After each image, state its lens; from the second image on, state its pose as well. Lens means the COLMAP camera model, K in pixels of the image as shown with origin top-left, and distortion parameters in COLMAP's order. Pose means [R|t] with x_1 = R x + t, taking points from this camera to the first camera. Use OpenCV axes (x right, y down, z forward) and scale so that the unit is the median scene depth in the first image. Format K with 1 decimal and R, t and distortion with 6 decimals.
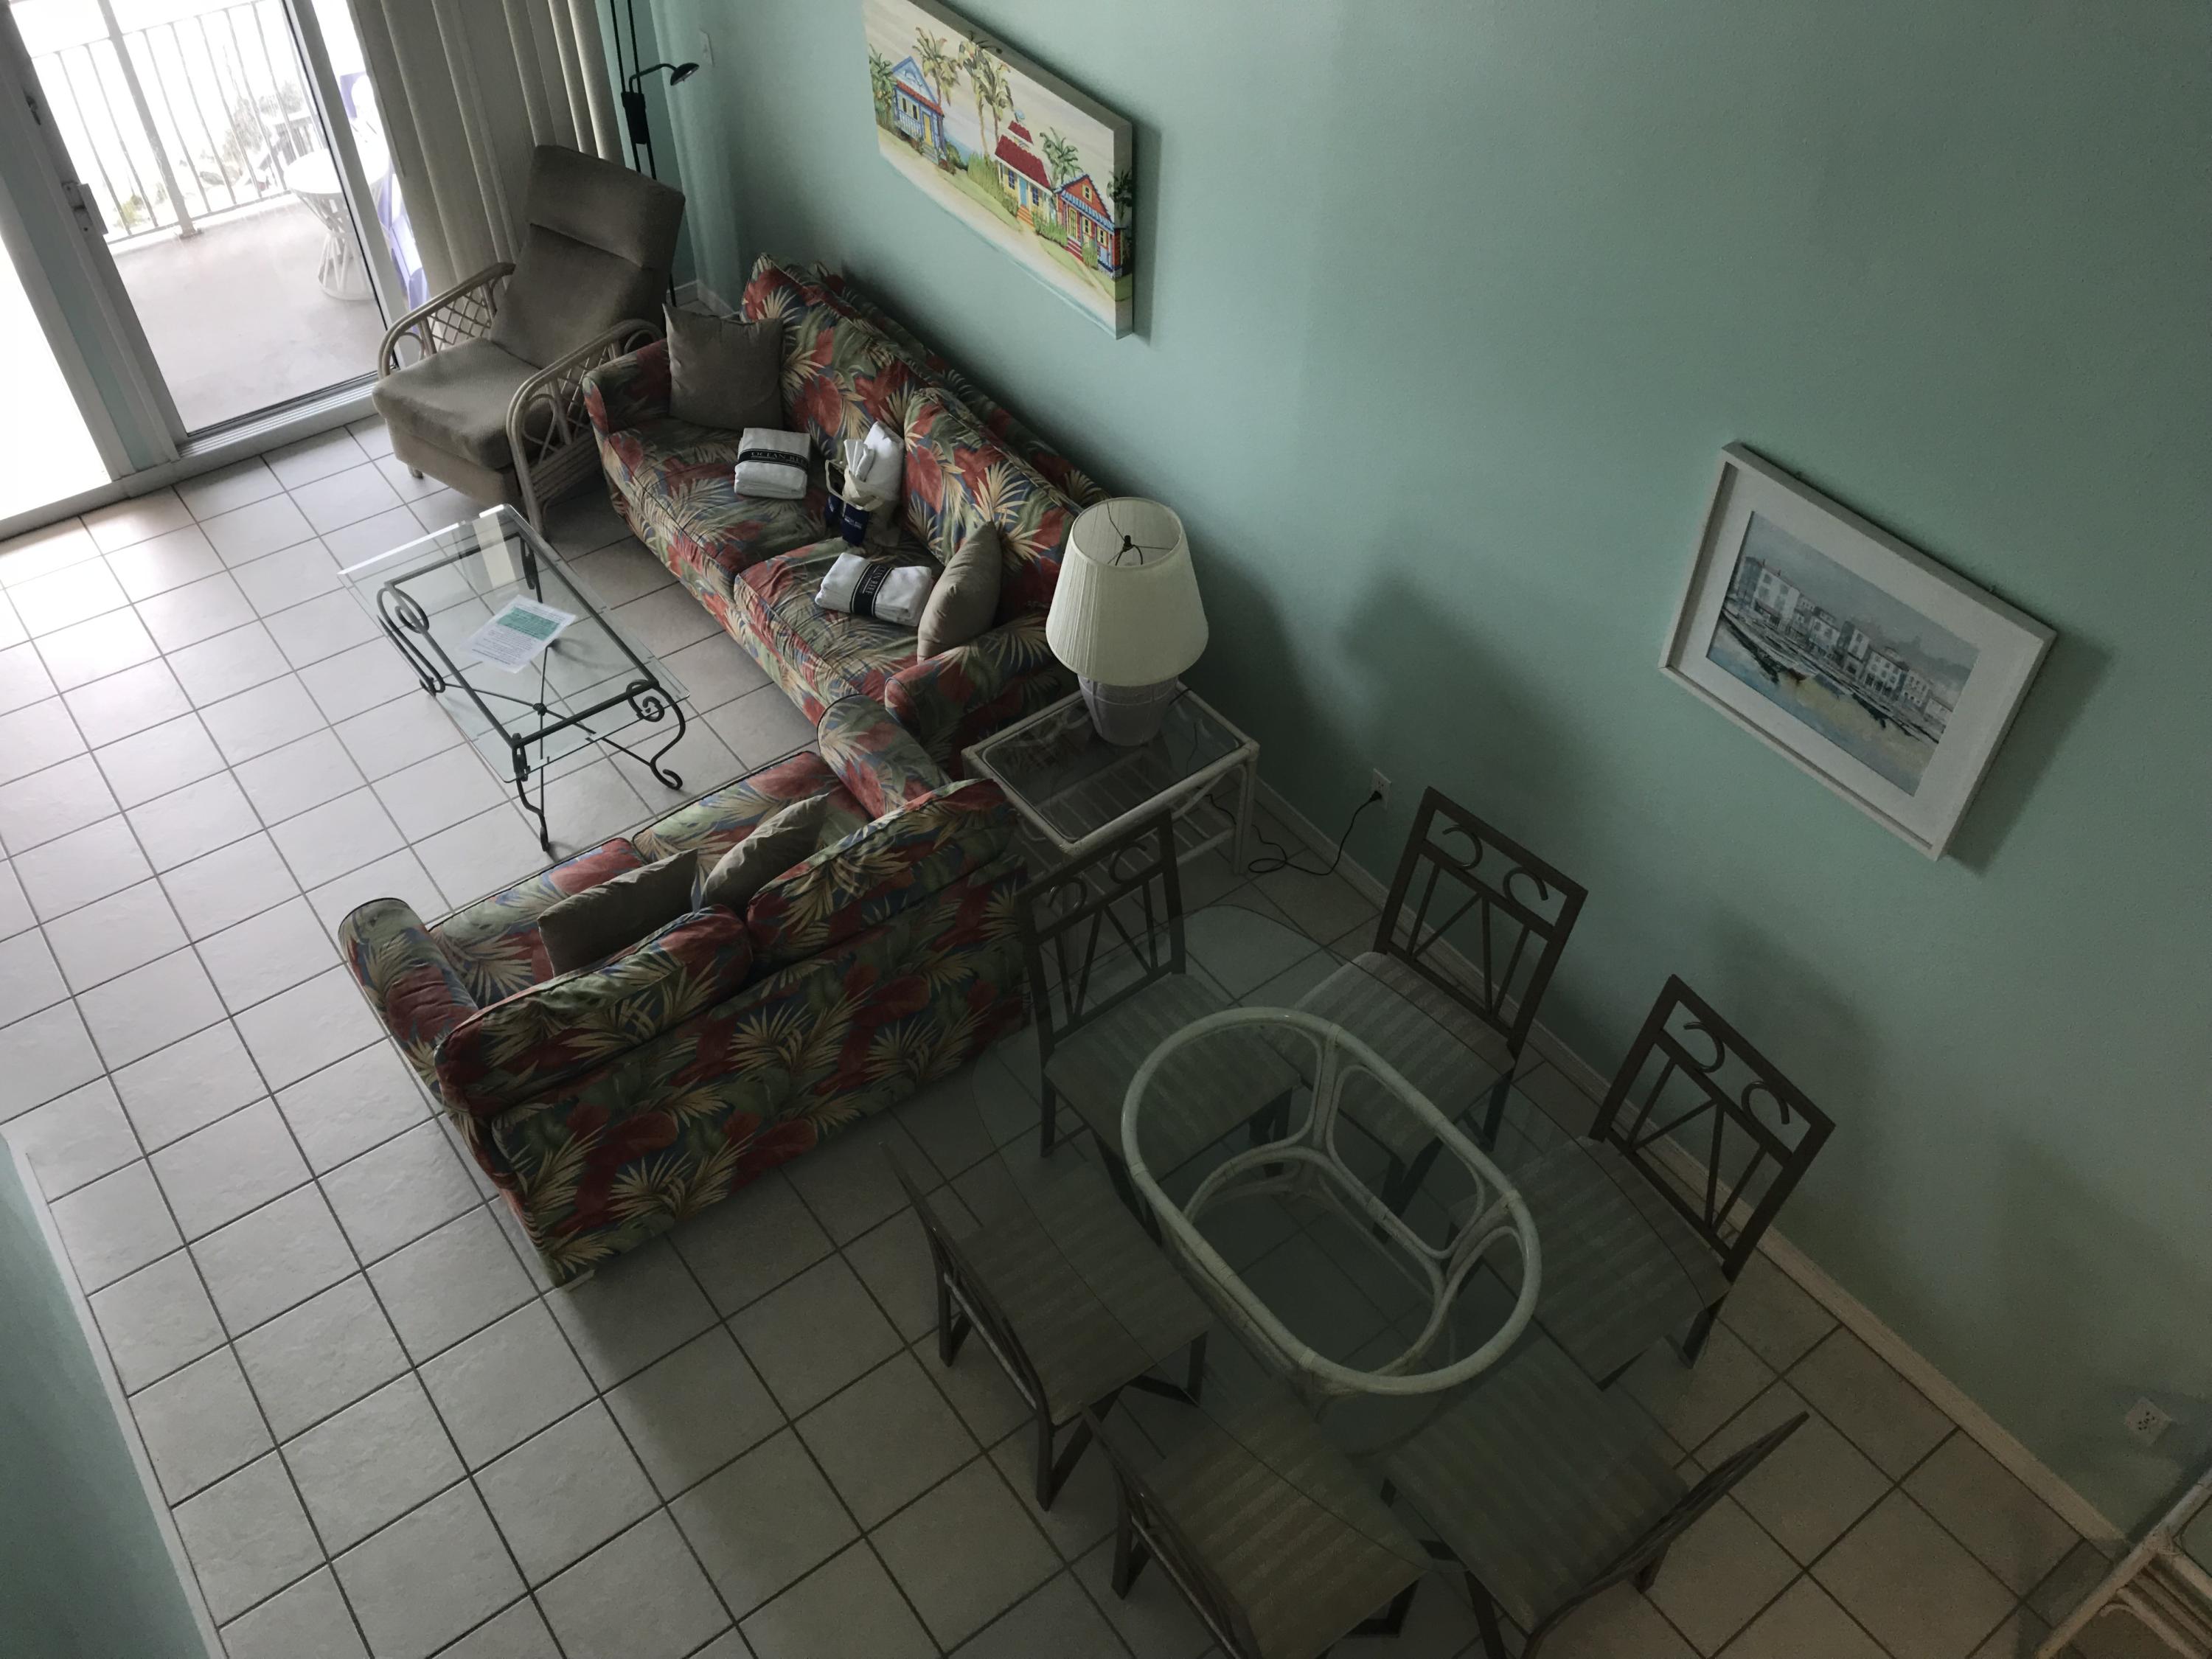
lens RADIAL K [[1817.1, 0, 1114.3], [0, 1817.1, 816.8], [0, 0, 1]] dist [0.069051, -0.085642]
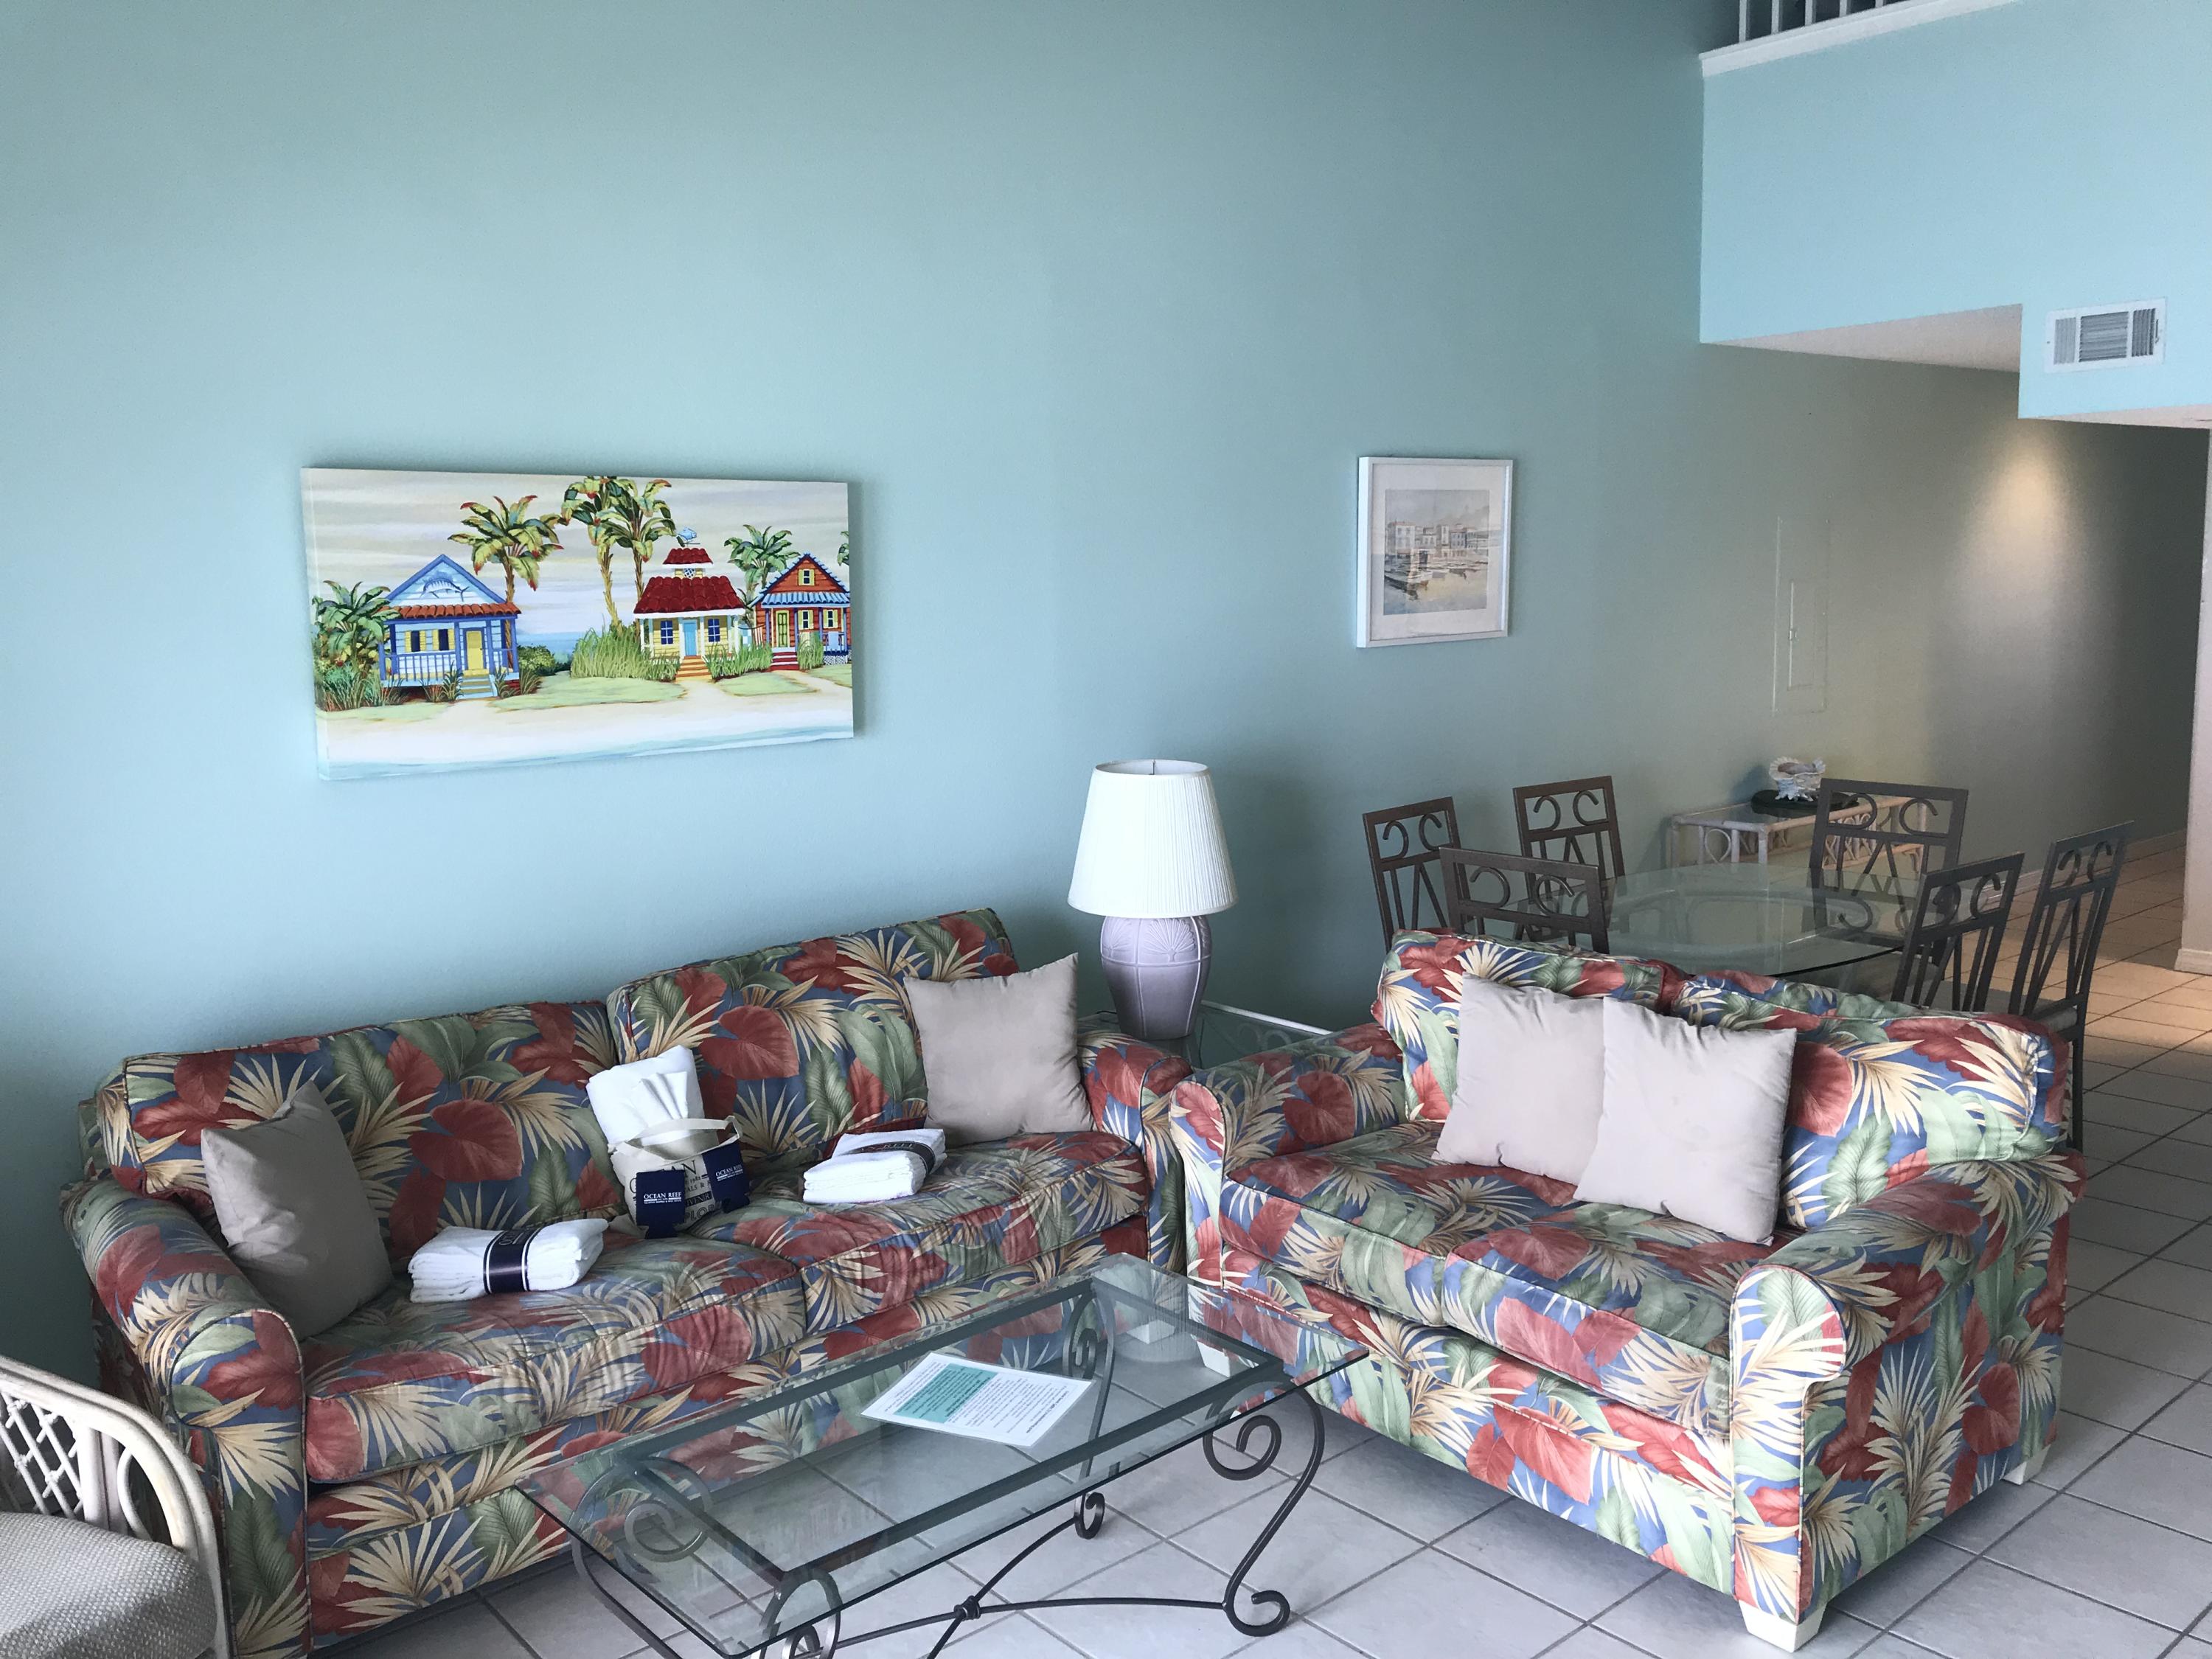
lens RADIAL K [[1817.1, 0, 1112.5], [0, 1817.1, 897.6], [0, 0, 1]] dist [0.069051, -0.085642]
pose [[-0.078088, -0.178027, 0.980922, -0.884763], [0.736507, 0.652831, 0.177113, -0.276320], [-0.671907, 0.736287, 0.080140, 0.908991]]
